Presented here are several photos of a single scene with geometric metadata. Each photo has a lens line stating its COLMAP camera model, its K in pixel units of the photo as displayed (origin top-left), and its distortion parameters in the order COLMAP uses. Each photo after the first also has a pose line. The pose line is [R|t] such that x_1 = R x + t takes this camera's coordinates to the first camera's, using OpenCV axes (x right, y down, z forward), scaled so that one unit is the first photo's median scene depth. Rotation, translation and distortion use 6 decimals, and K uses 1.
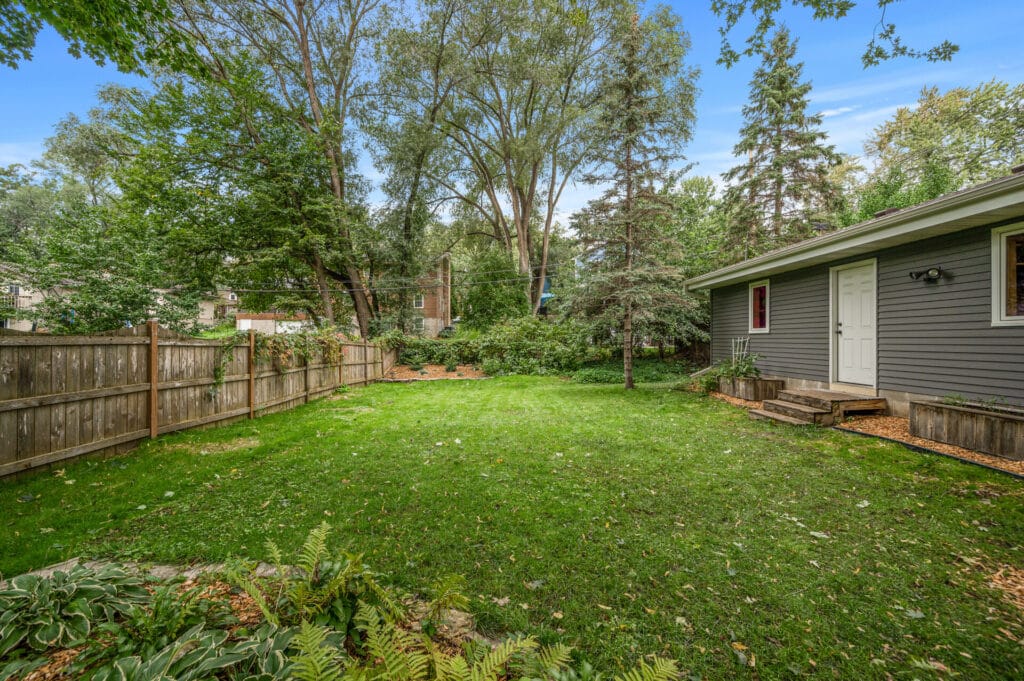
lens RADIAL K [[406.1, 0, 511.9], [0, 406.1, 340.6], [0, 0, 1]] dist [-0.003984, 0.001400]
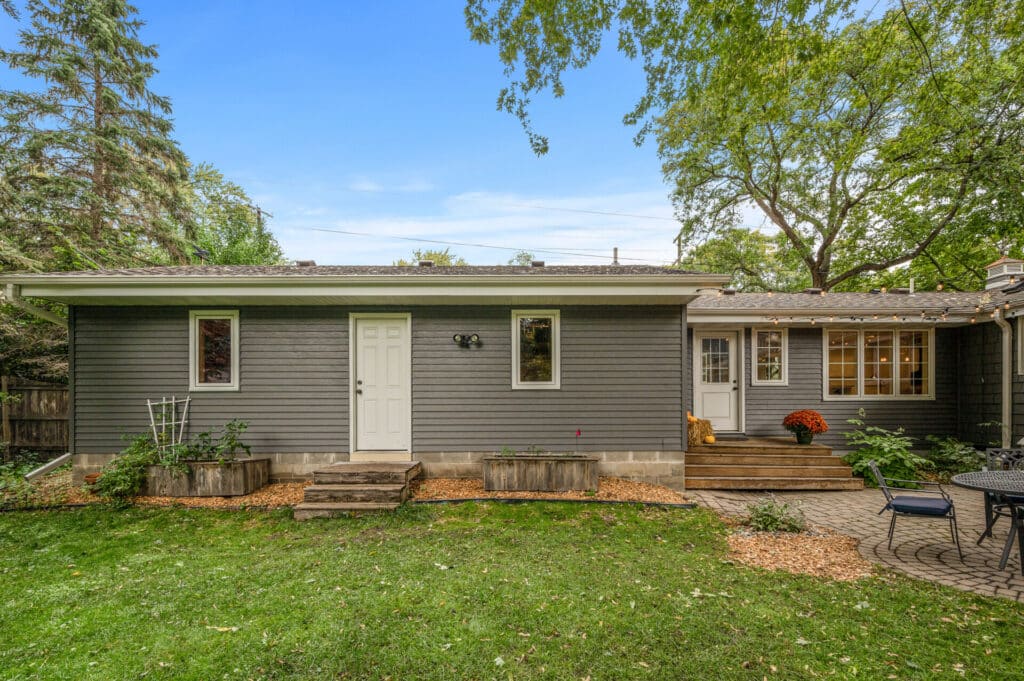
lens RADIAL K [[460.4, 0, 531.1], [0, 460.4, 406.9], [0, 0, 1]] dist [-0.002676, -0.000286]
pose [[0.010379, -0.005338, 0.999932, -0.145743], [0.005327, 0.999972, 0.005283, 0.008028], [-0.999932, 0.005271, 0.010407, 0.621715]]
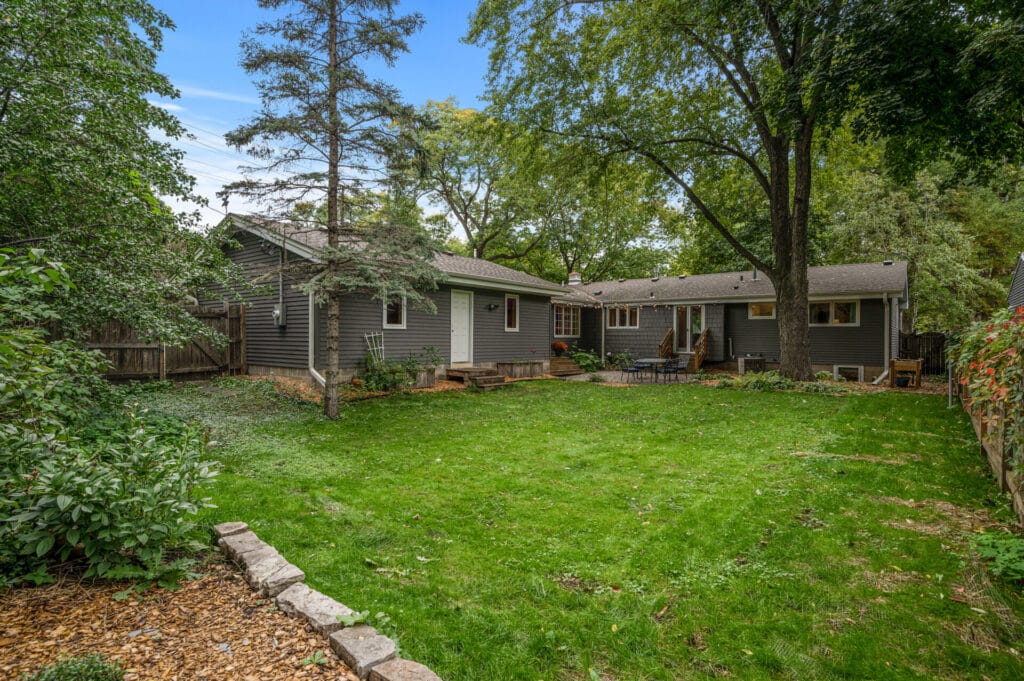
lens RADIAL K [[514.7, 0, 509.7], [0, 514.7, 338.9], [0, 0, 1]] dist [-0.000621, 0.000187]
pose [[-0.765424, -0.012488, 0.643405, -0.637198], [-0.011529, 0.999917, 0.005691, -0.003522], [-0.643423, -0.003062, -0.765505, 2.342375]]
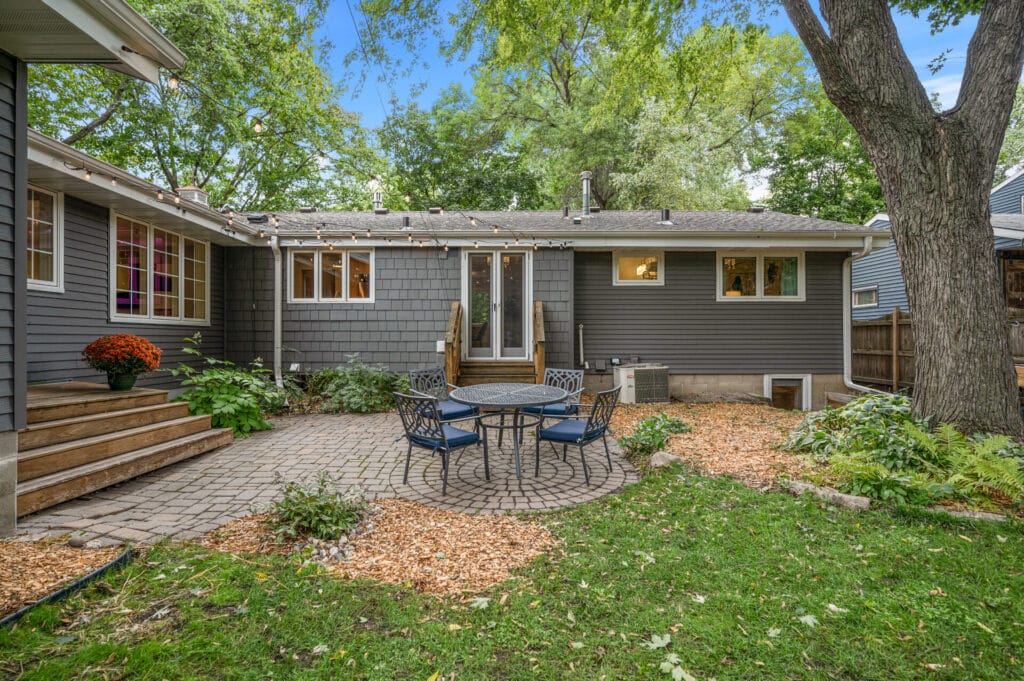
lens RADIAL K [[514.7, 0, 508.4], [0, 514.7, 336.5], [0, 0, 1]] dist [-0.000621, 0.000187]
pose [[-0.999727, -0.003010, 0.023152, 0.404369], [-0.003133, 0.999981, -0.005284, 0.030811], [-0.023136, -0.005355, -0.999718, 0.726025]]
